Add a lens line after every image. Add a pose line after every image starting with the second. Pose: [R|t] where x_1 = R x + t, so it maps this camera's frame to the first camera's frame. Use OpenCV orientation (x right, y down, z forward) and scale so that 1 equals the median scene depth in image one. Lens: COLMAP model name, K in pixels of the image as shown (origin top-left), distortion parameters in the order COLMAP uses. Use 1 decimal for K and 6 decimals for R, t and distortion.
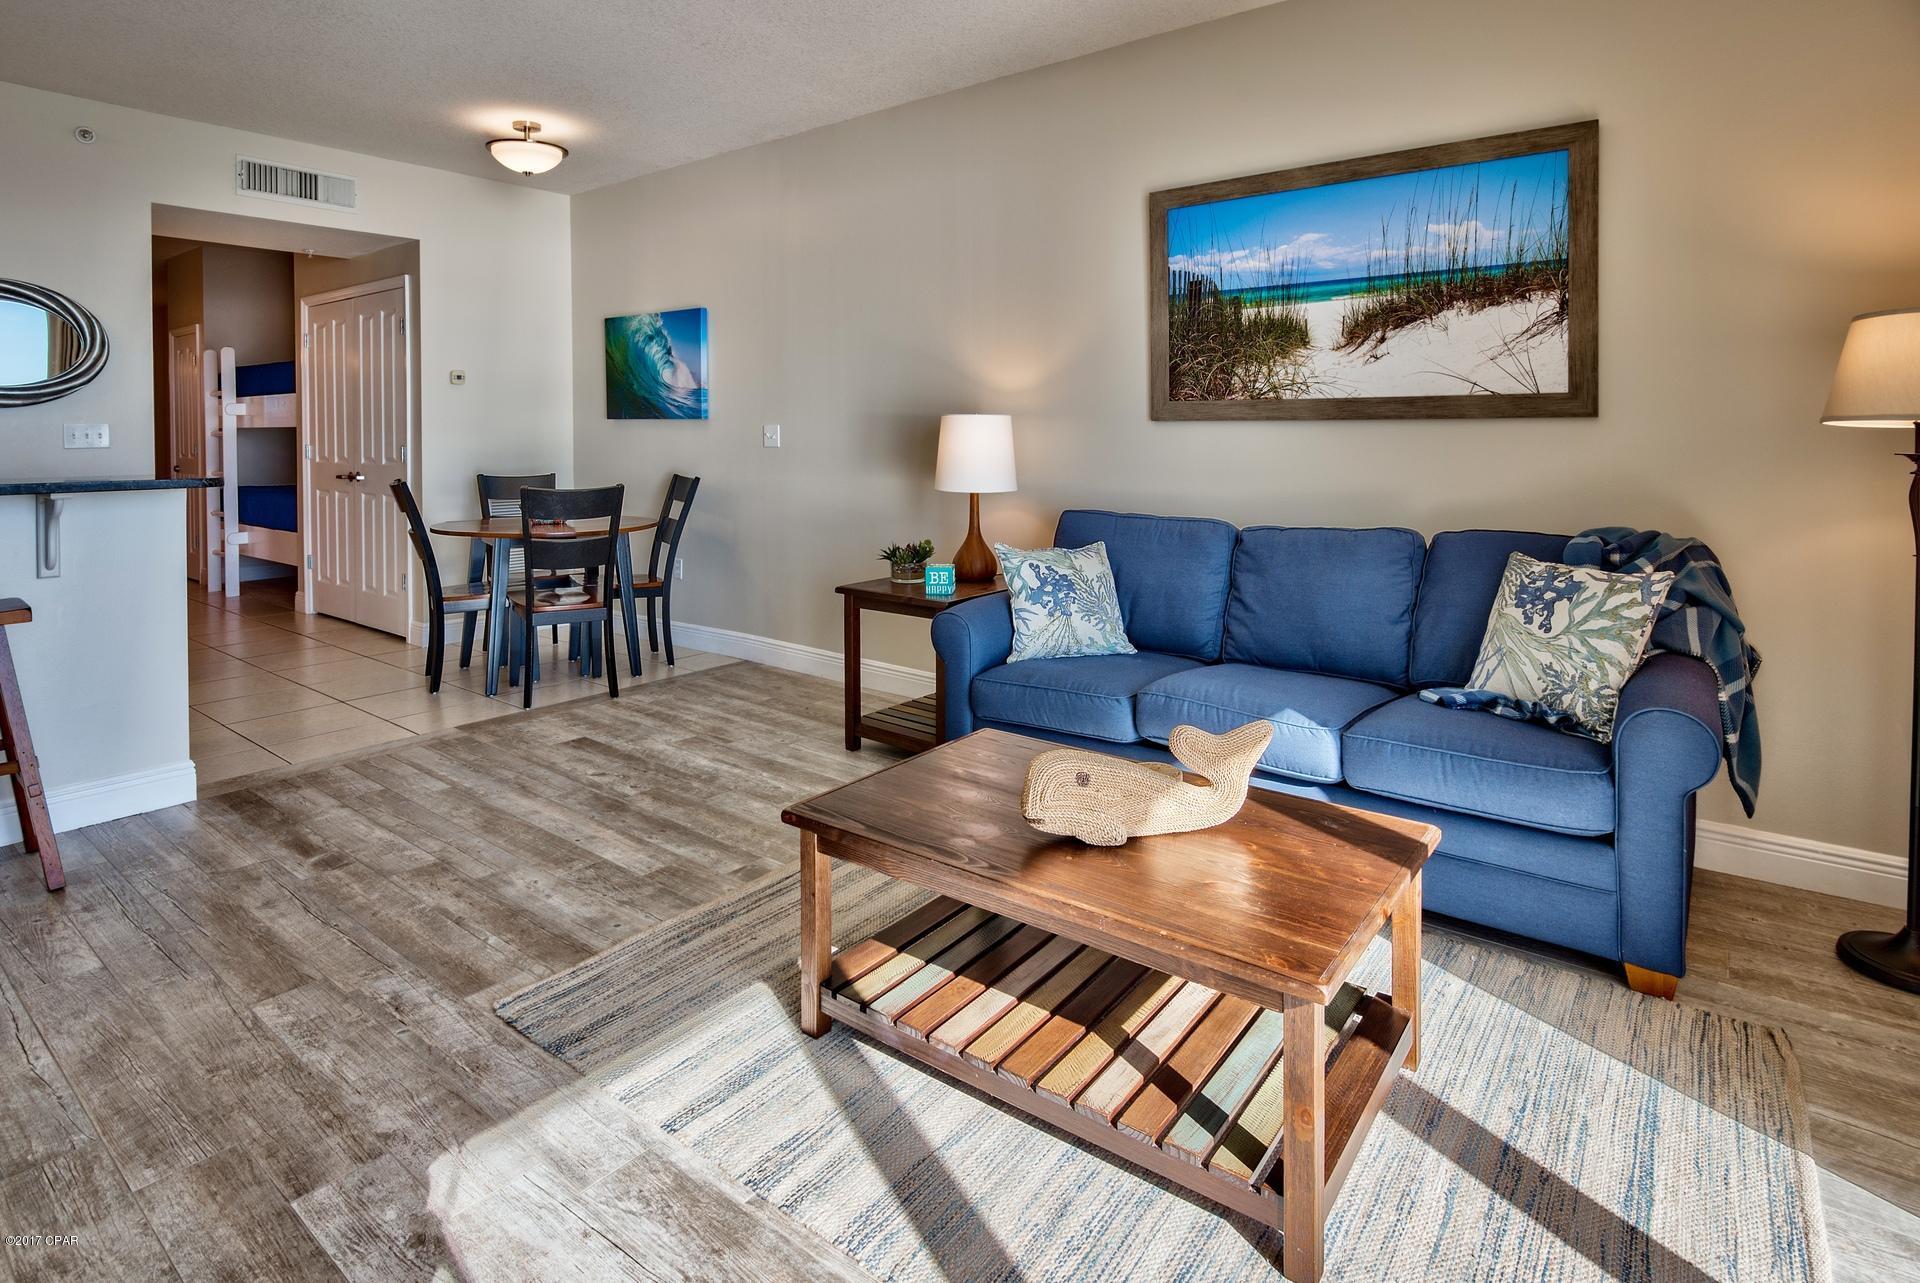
lens RADIAL K [[974.0, 0, 940.4], [0, 974.0, 462.6], [0, 0, 1]] dist [-0.001619, -0.005296]
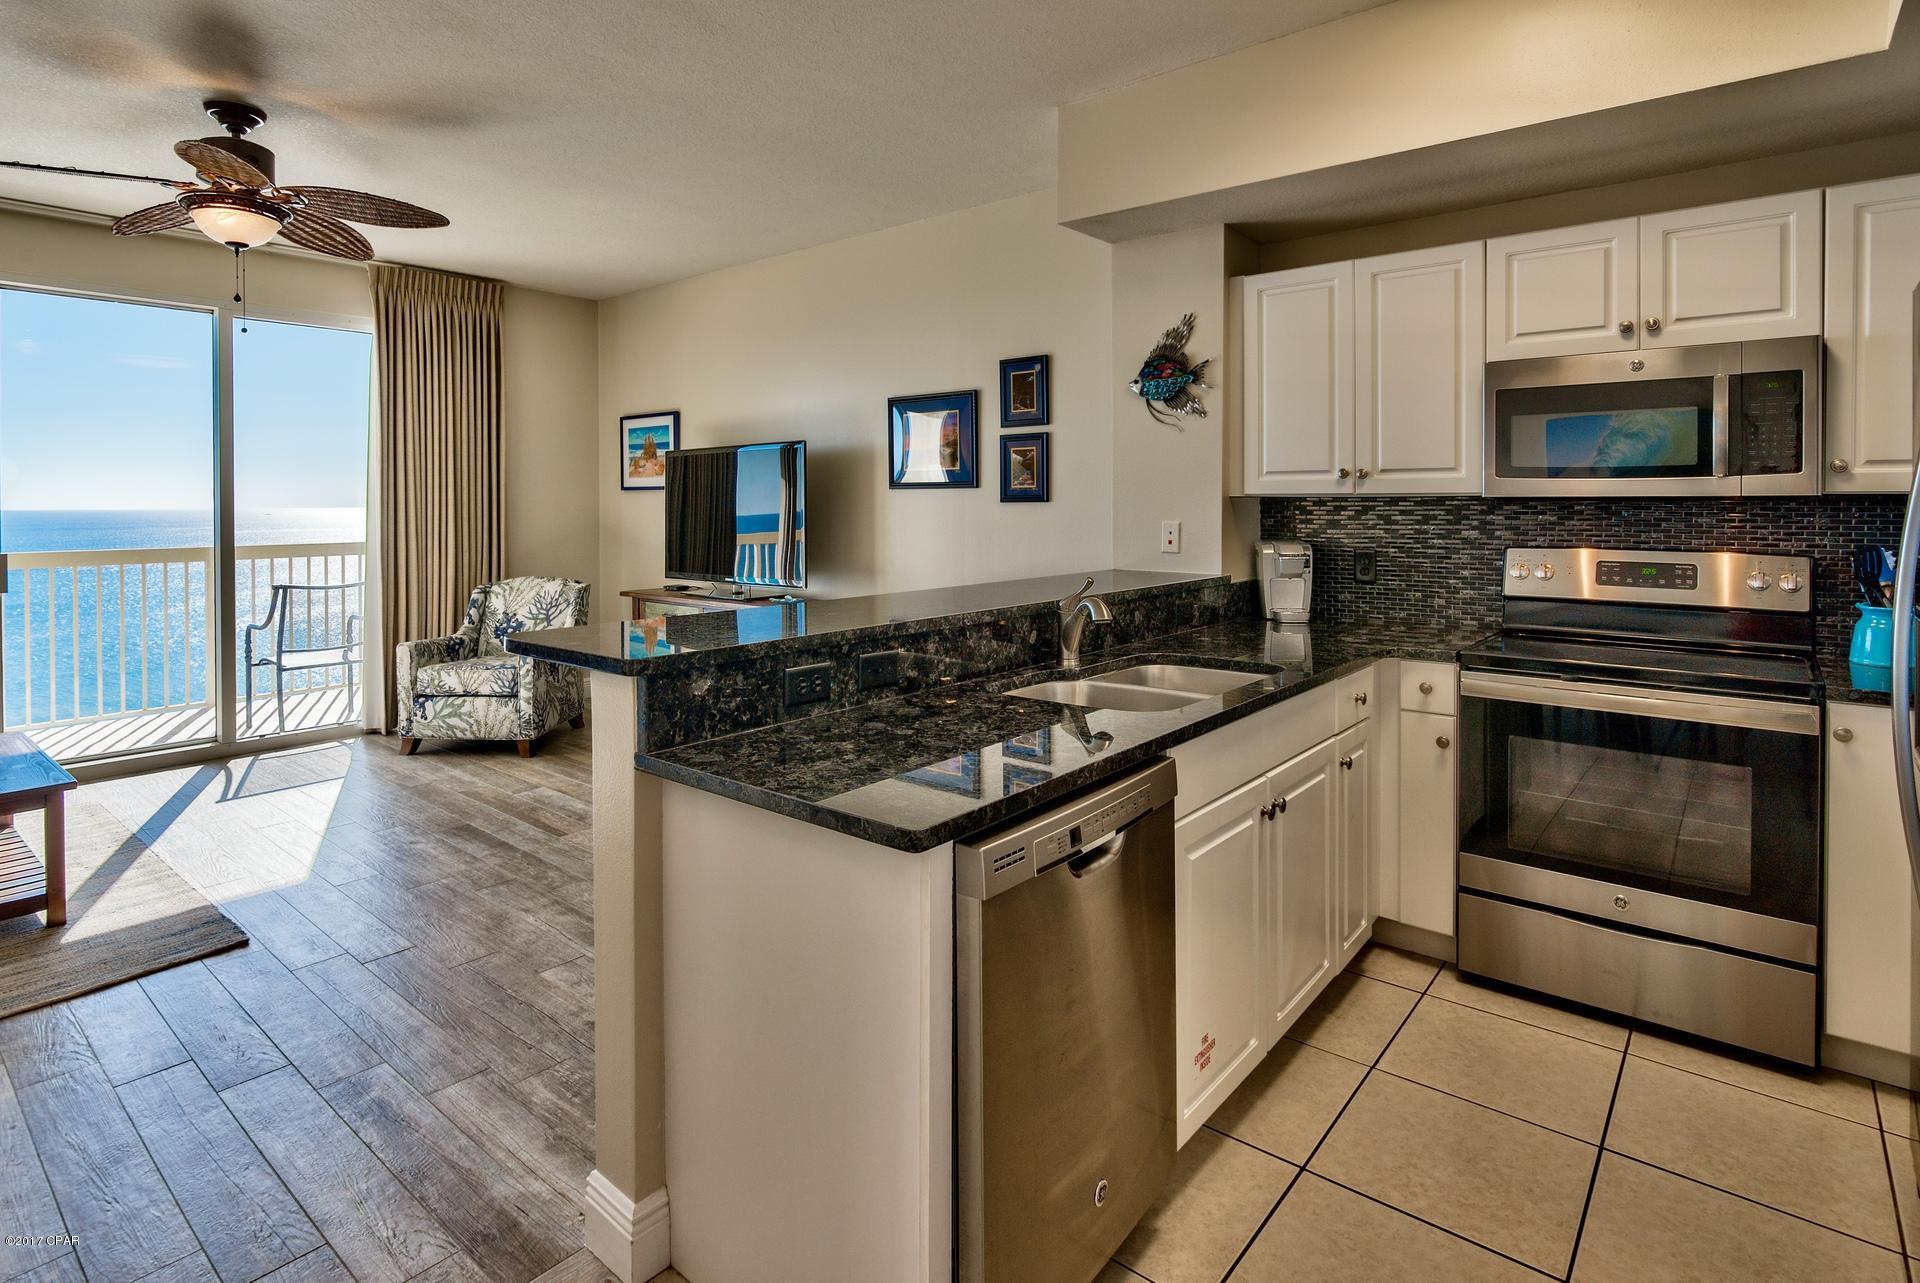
lens RADIAL K [[974.0, 0, 950.7], [0, 974.0, 513.7], [0, 0, 1]] dist [-0.001619, -0.005296]
pose [[-0.999497, 0.001629, 0.031685, -0.903159], [0.002920, 0.999165, 0.040749, -0.077045], [-0.031592, 0.040821, -0.998667, 1.387709]]
